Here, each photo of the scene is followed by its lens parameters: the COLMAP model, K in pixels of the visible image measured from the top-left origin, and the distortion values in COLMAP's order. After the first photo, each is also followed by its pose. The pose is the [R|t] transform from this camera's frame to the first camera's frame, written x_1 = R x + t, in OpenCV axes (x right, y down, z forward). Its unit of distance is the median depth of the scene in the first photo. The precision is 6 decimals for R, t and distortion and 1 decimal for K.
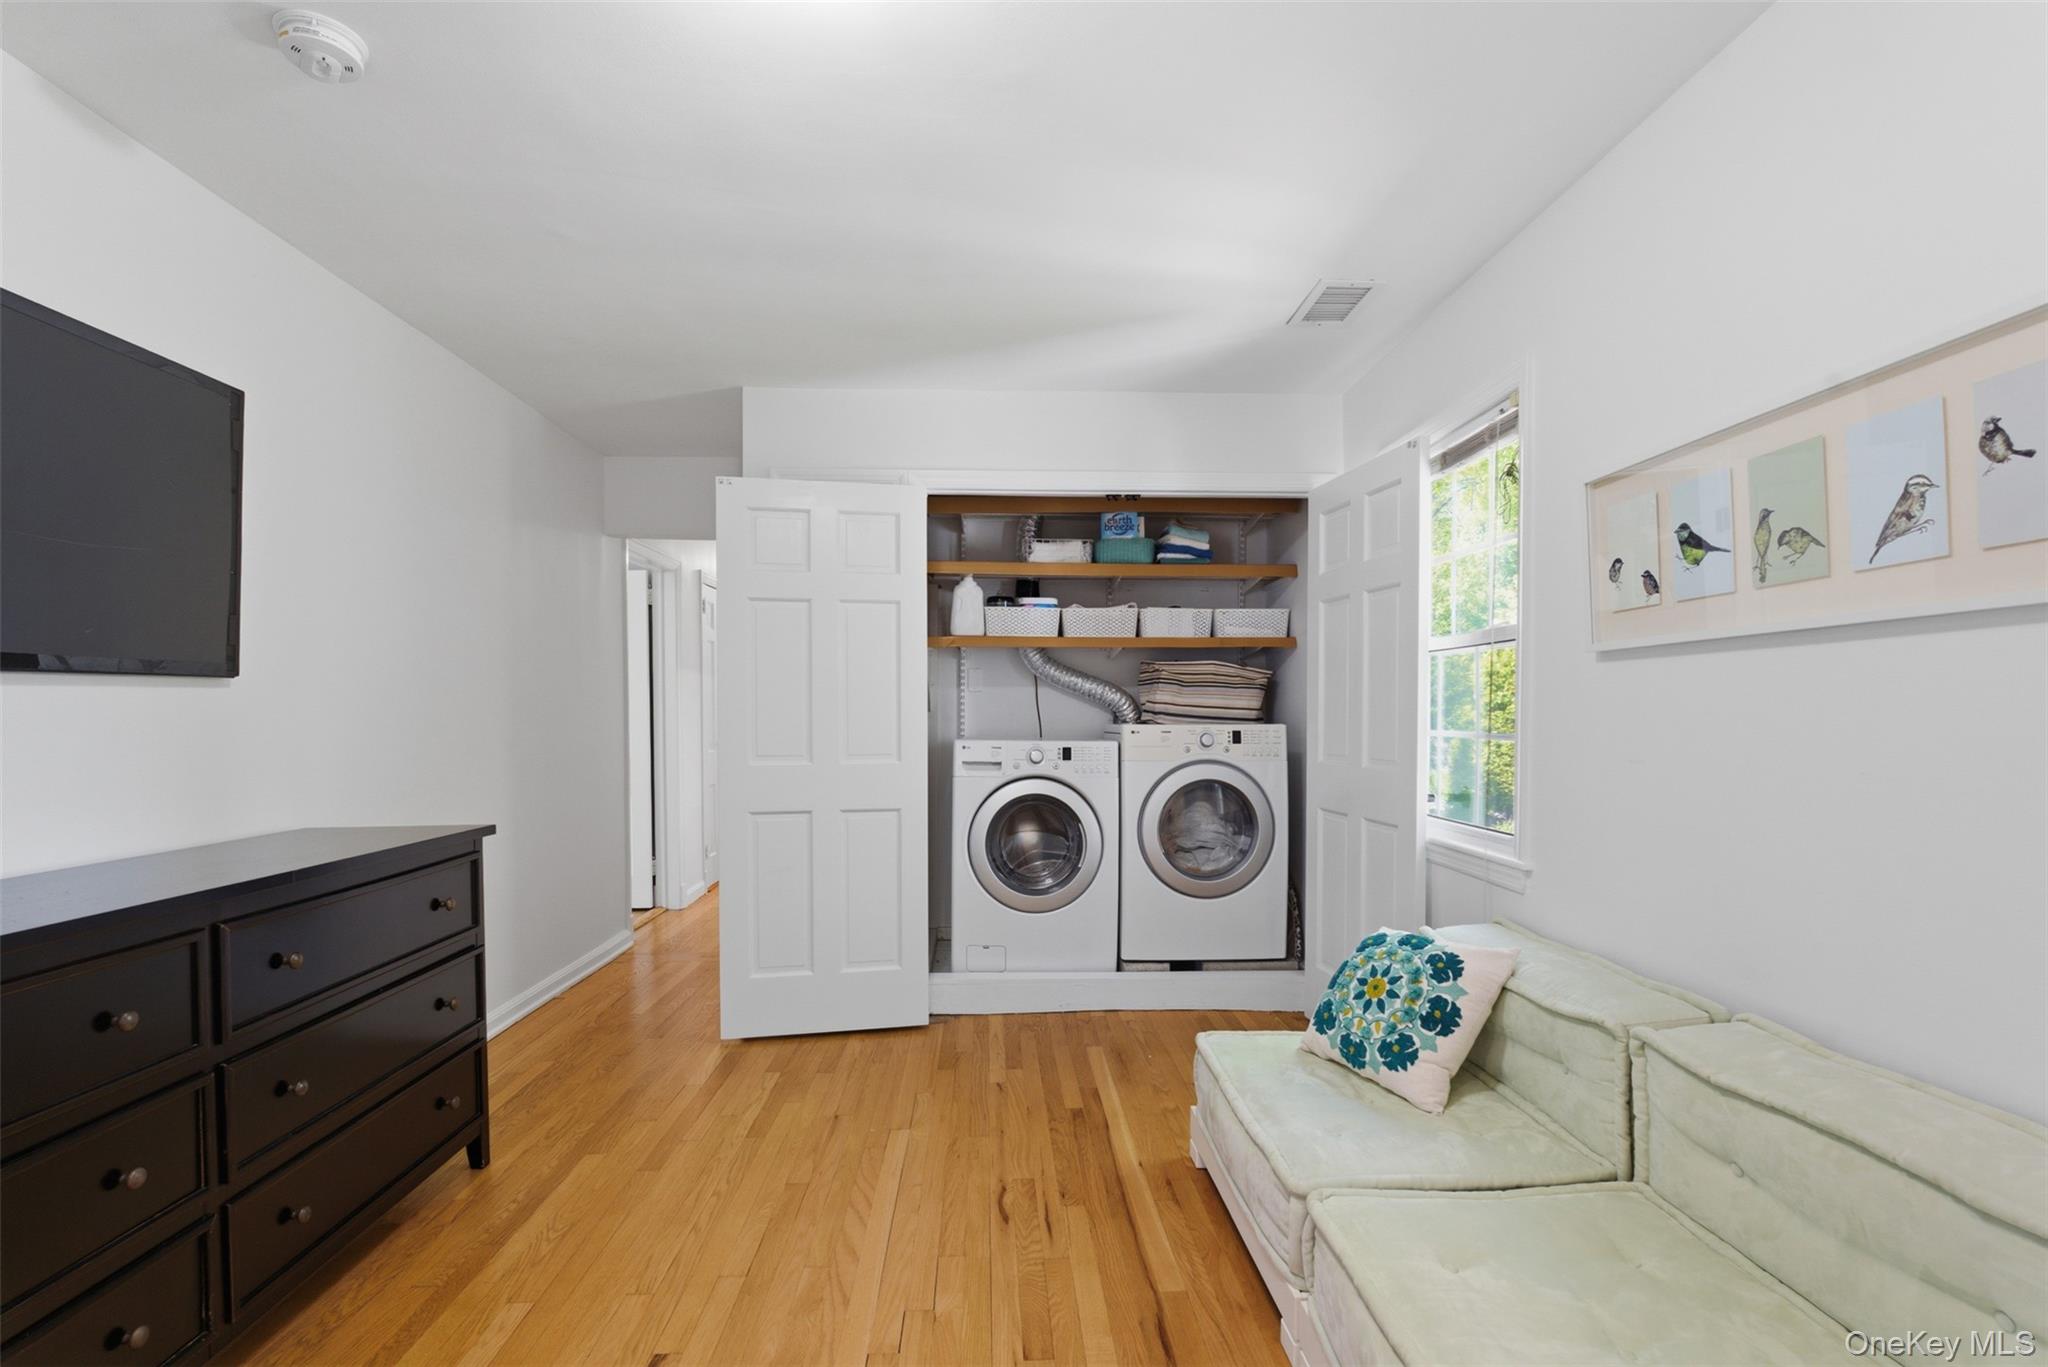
lens RADIAL K [[964.3, 0, 1028.3], [0, 964.3, 698.2], [0, 0, 1]] dist [0.000233, 0.000014]
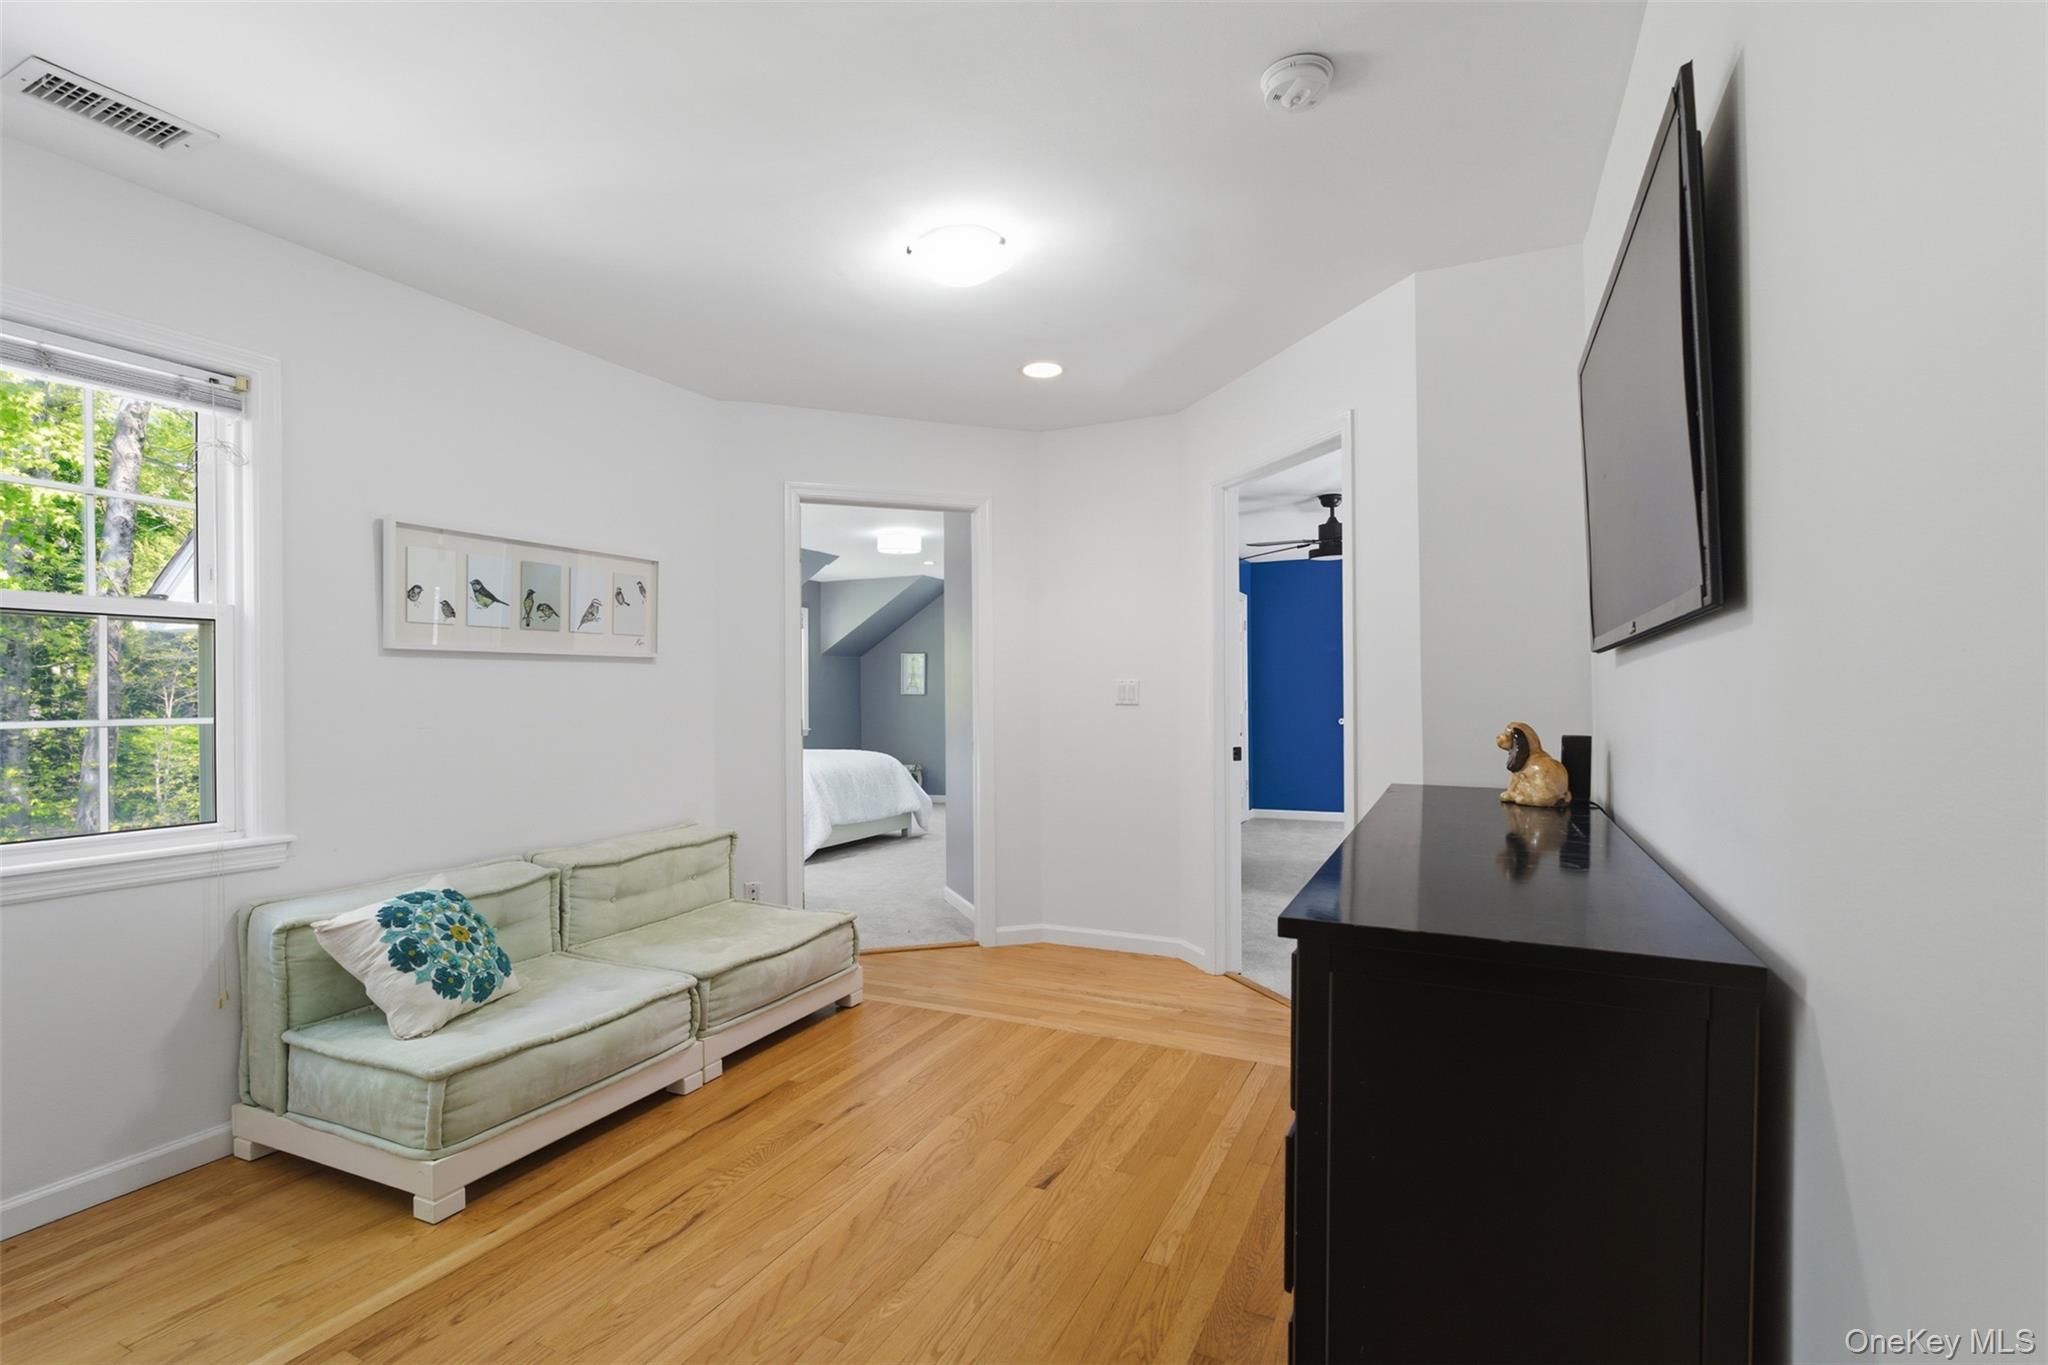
lens RADIAL K [[964.3, 0, 1026.5], [0, 964.3, 692.7], [0, 0, 1]] dist [0.000233, 0.000014]
pose [[-0.887658, 0.011275, 0.460365, -0.912610], [0.004741, 0.999871, -0.015347, 0.040870], [-0.460479, -0.011440, -0.887597, 2.042777]]
